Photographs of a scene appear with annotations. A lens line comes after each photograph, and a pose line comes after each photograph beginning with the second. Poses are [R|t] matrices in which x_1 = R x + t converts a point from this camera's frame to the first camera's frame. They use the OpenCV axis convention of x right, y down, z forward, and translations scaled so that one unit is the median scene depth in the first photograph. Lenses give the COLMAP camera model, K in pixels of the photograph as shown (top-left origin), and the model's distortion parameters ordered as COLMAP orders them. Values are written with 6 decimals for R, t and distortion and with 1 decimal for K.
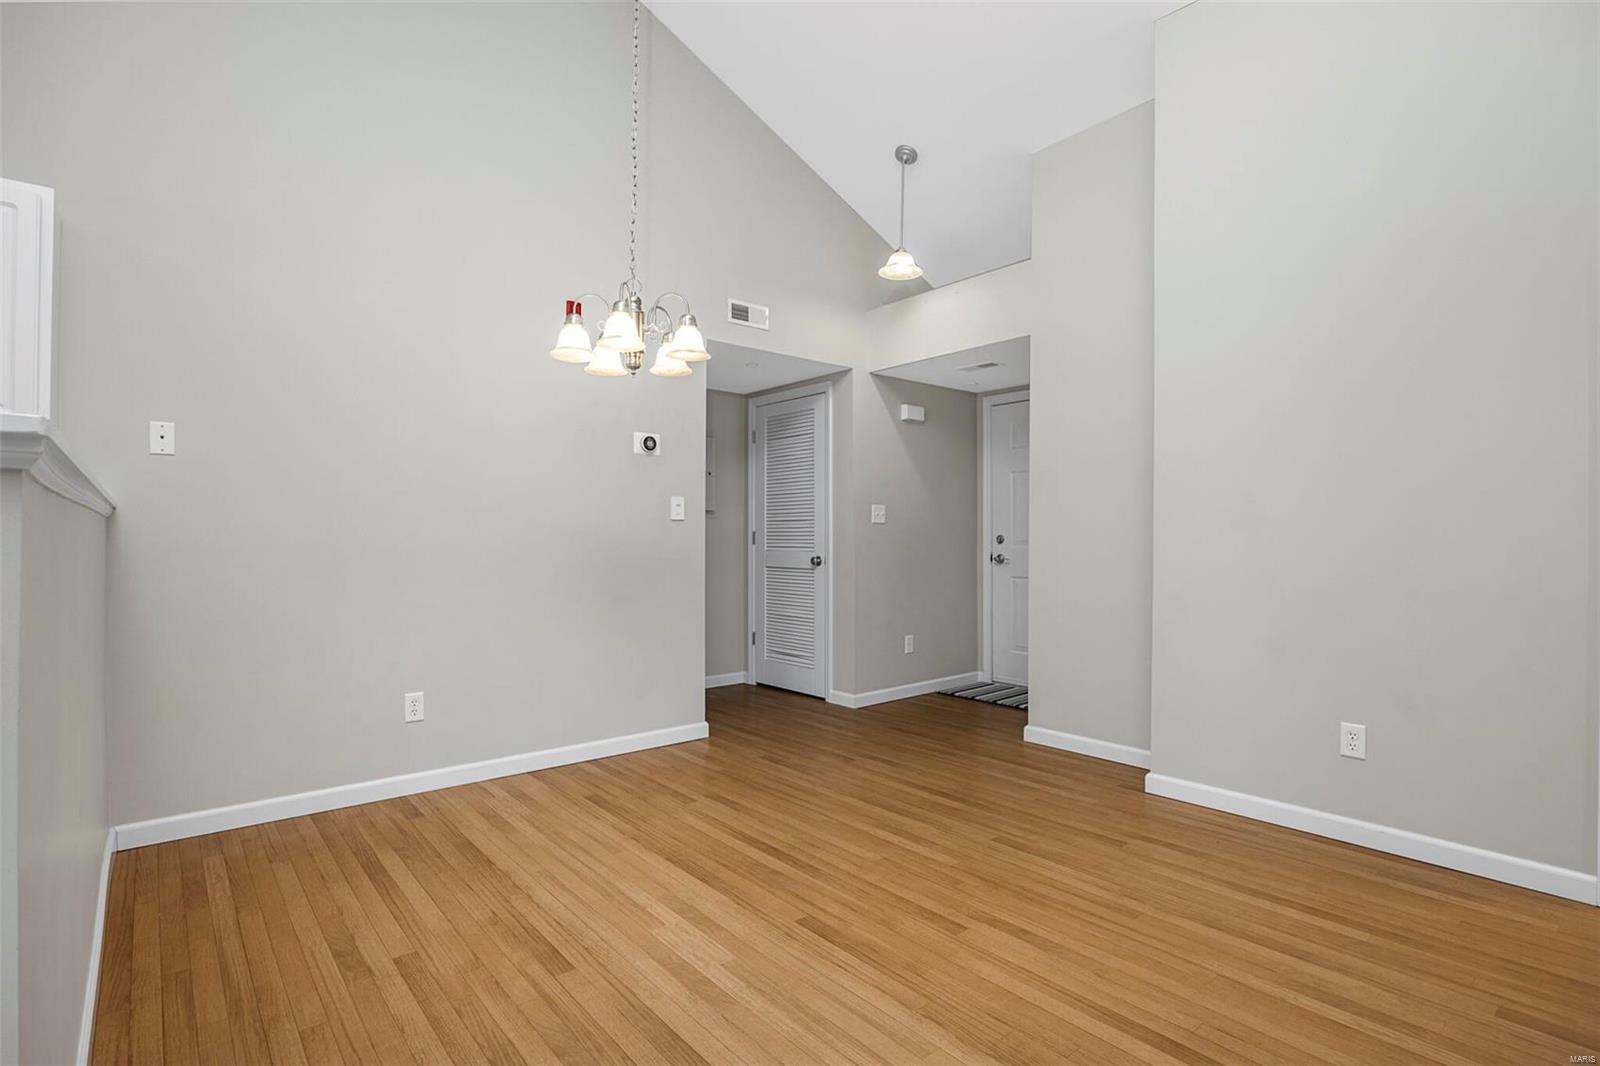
lens RADIAL K [[774.9, 0, 800.0], [0, 774.9, 533.0], [0, 0, 1]] dist [-0.012453, 0.000182]
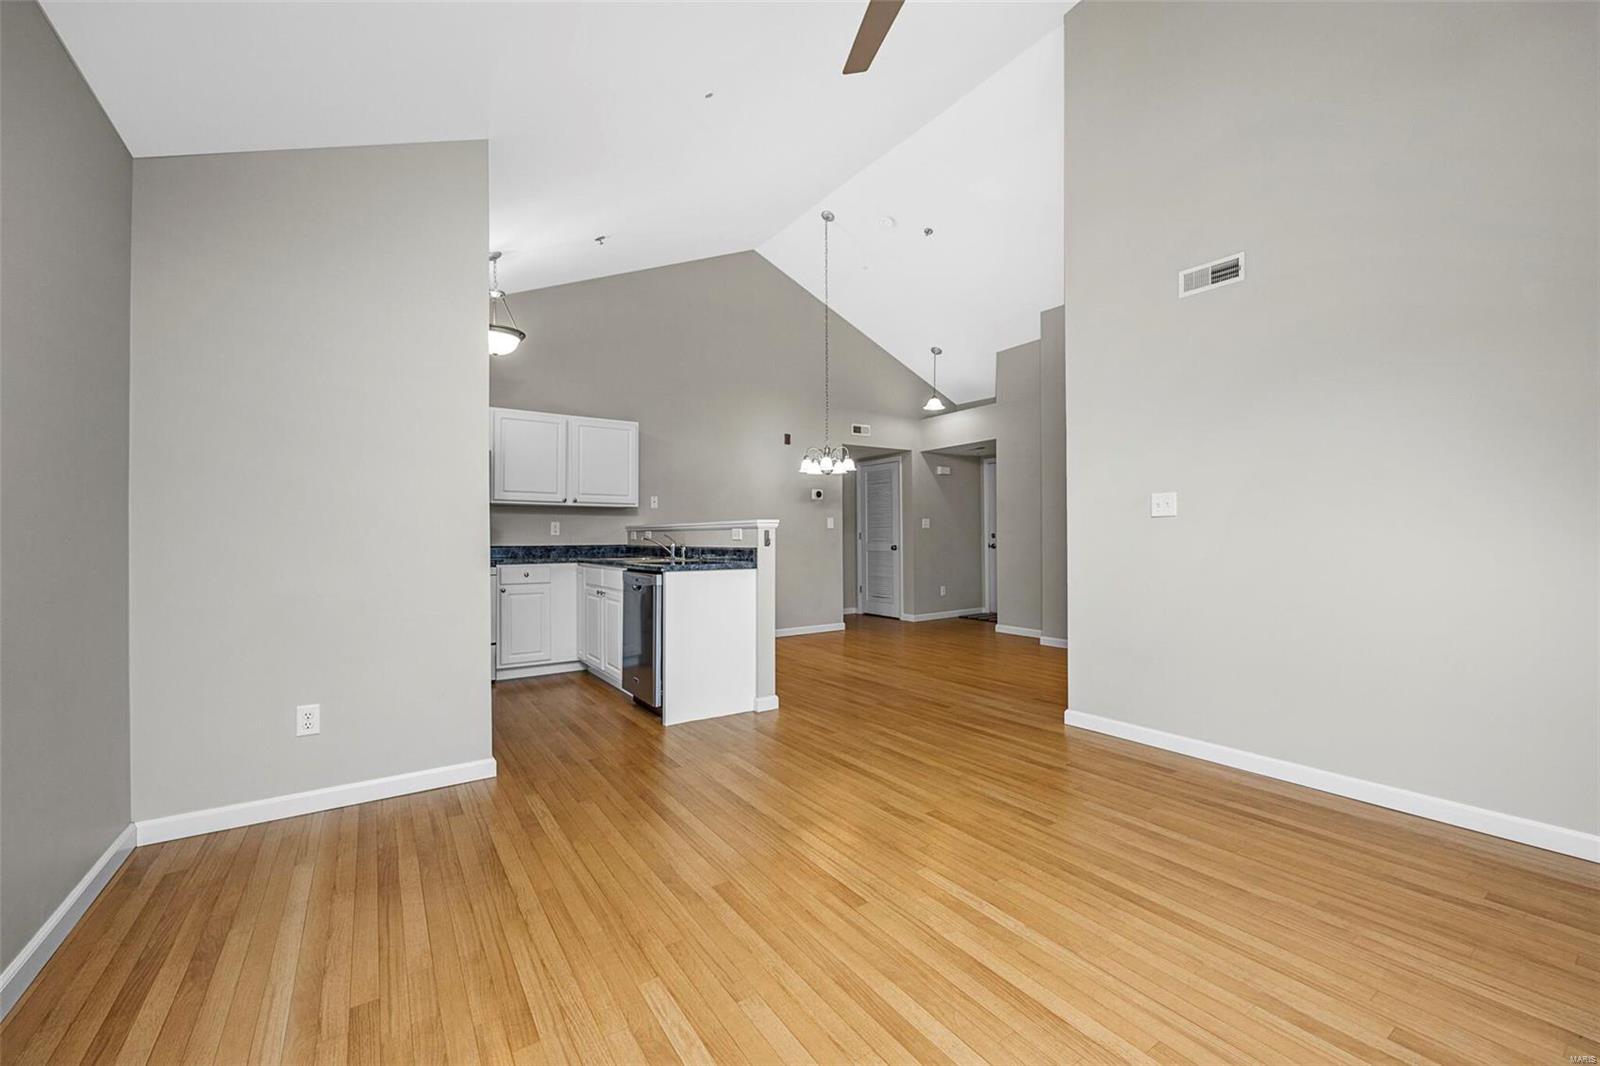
lens RADIAL K [[642.8, 0, 794.8], [0, 642.8, 527.4], [0, 0, 1]] dist [0.001531, 0.000183]
pose [[0.992641, -0.011333, -0.120560, -0.031037], [0.010580, 0.999920, -0.006885, -0.006874], [0.120629, 0.005559, 0.992682, -0.634159]]
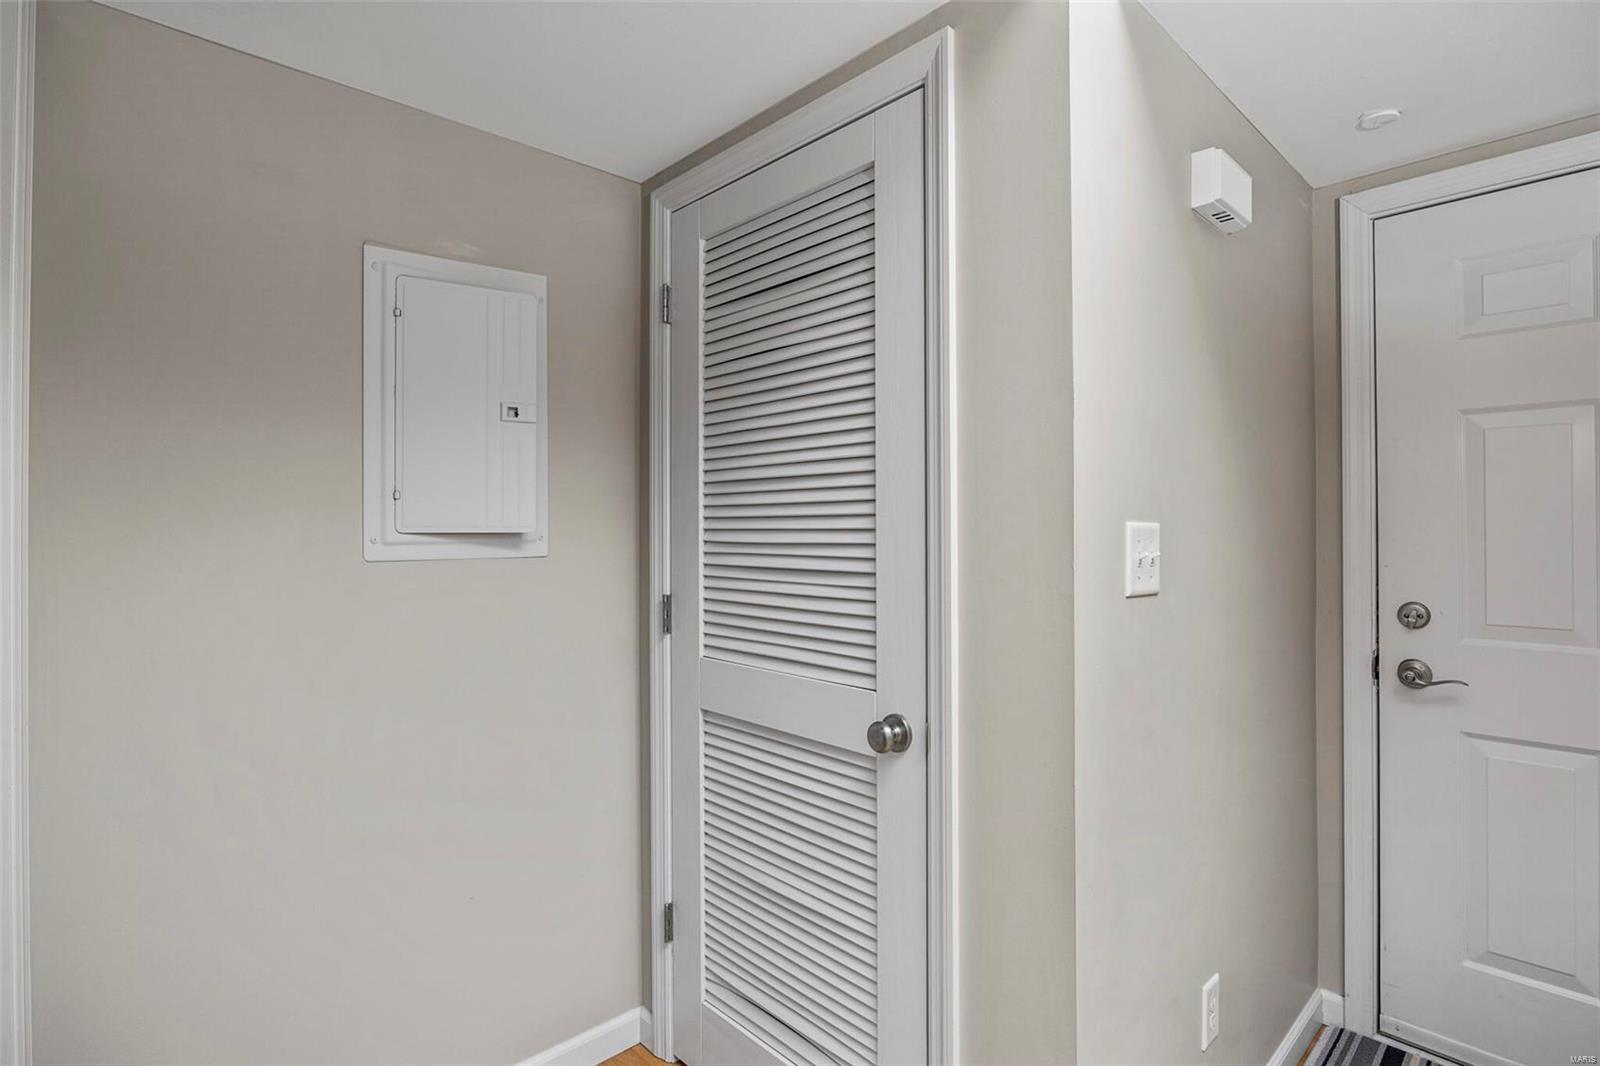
lens RADIAL K [[776.9, 0, 796.5], [0, 776.9, 526.3], [0, 0, 1]] dist [-0.012822, -0.001144]
pose [[0.998937, -0.003615, 0.045960, -0.022117], [0.003366, 0.999979, 0.005493, -0.035324], [-0.045979, -0.005332, 0.998928, 0.736804]]
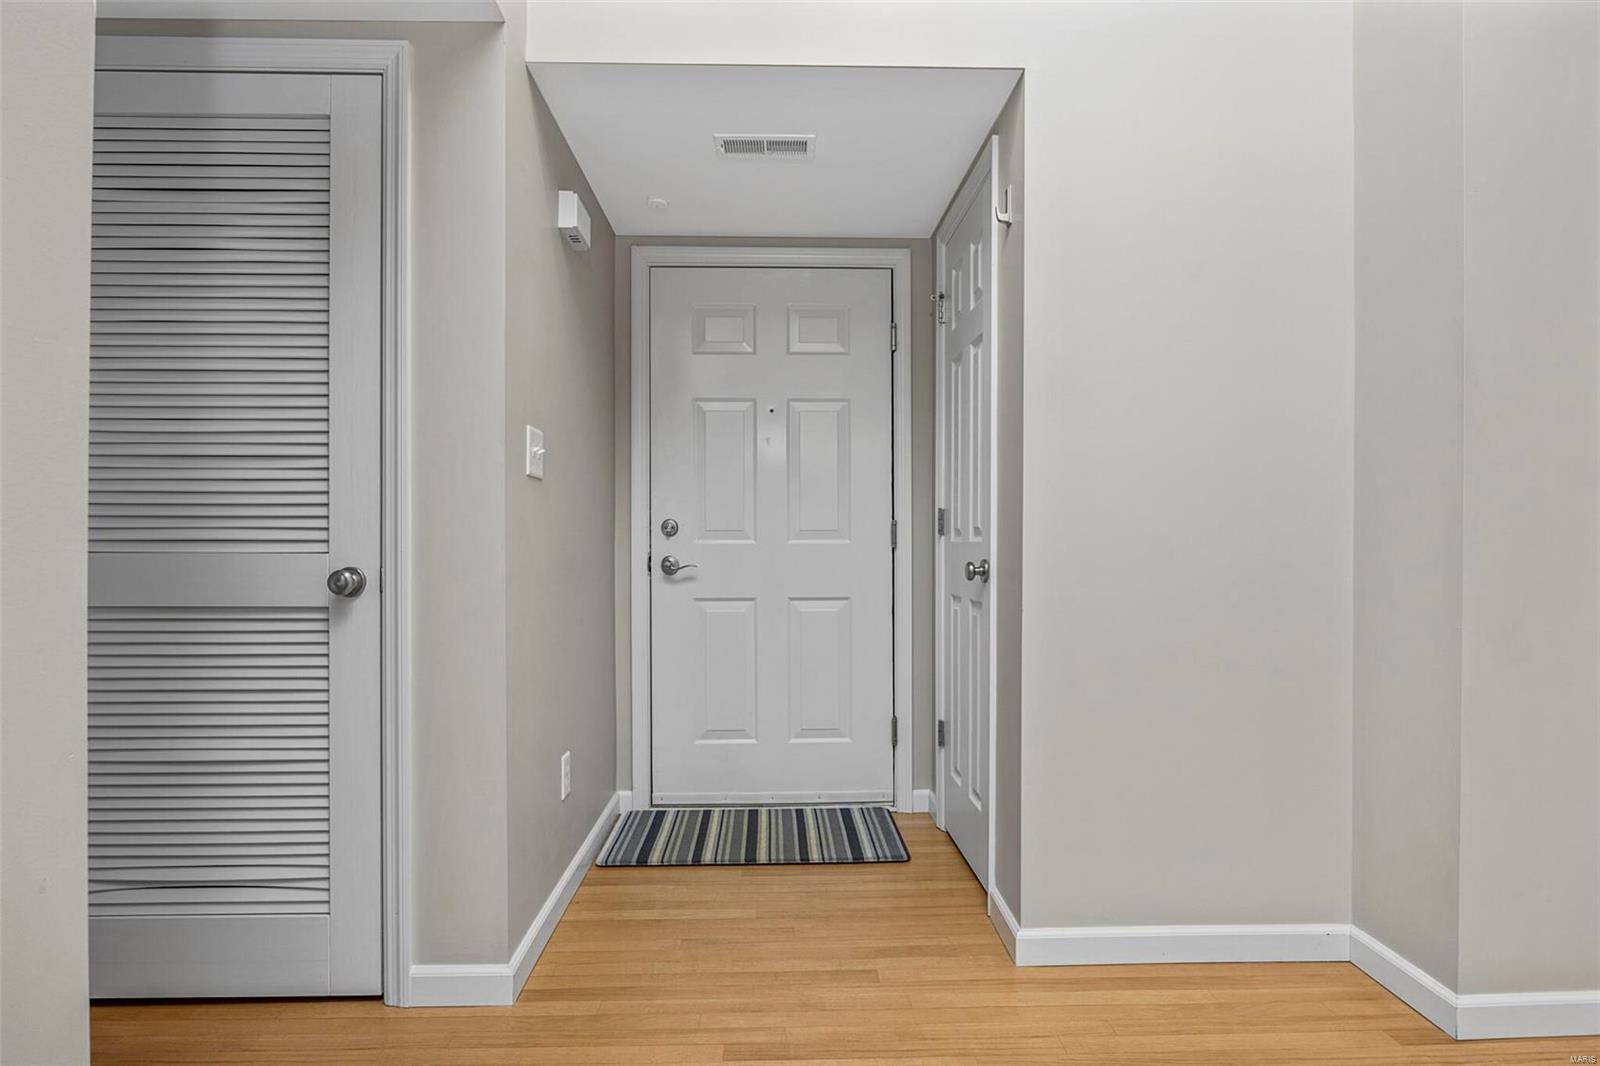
lens RADIAL K [[835.0, 0, 795.4], [0, 835.0, 547.2], [0, 0, 1]] dist [-0.040115, 0.000024]
pose [[0.626623, -0.000994, 0.779322, -0.129292], [-0.009350, 0.999918, 0.008794, 0.016208], [-0.779266, -0.012797, 0.626562, 0.635197]]
